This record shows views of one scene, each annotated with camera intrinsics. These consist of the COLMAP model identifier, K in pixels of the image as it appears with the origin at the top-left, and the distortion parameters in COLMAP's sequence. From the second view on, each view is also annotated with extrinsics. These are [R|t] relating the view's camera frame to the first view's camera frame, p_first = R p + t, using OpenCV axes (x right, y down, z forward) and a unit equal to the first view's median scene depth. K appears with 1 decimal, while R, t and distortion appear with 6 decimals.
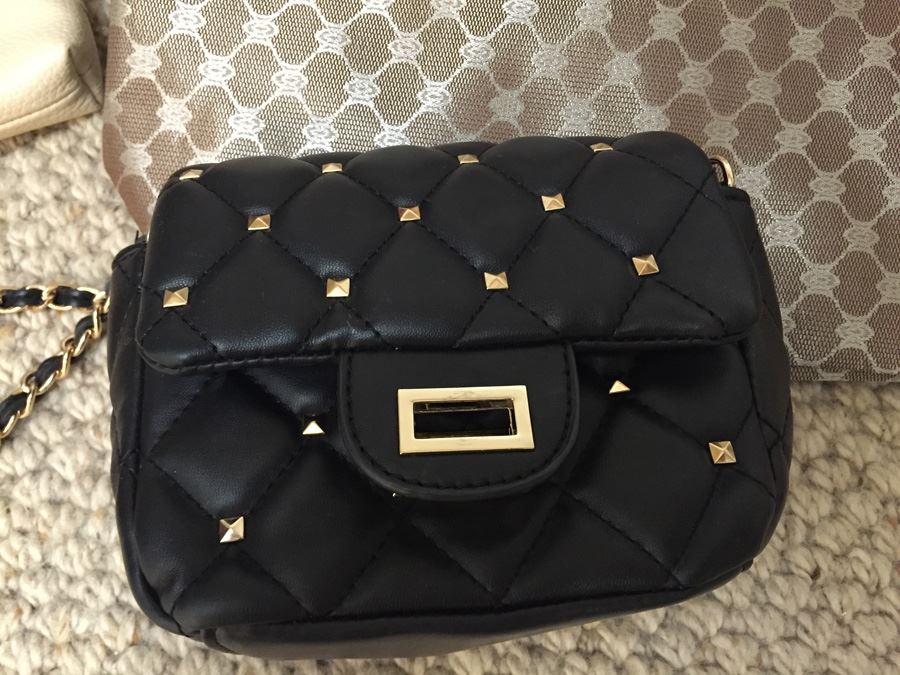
lens RADIAL K [[762.1, 0, 450.0], [0, 762.1, 337.5], [0, 0, 1]] dist [0.082616, -0.131455]
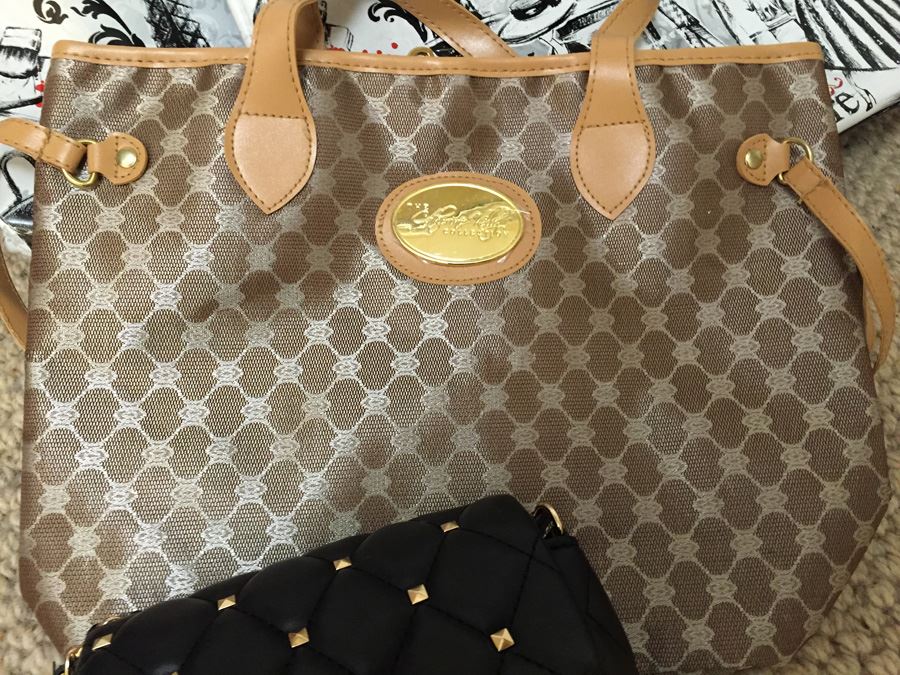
lens RADIAL K [[762.1, 0, 450.0], [0, 762.1, 337.5], [0, 0, 1]] dist [0.082616, -0.131455]
pose [[0.982848, -0.145863, 0.112847, 0.085124], [0.169548, 0.955411, -0.241749, -0.210398], [-0.072553, 0.256735, 0.963755, -0.205933]]
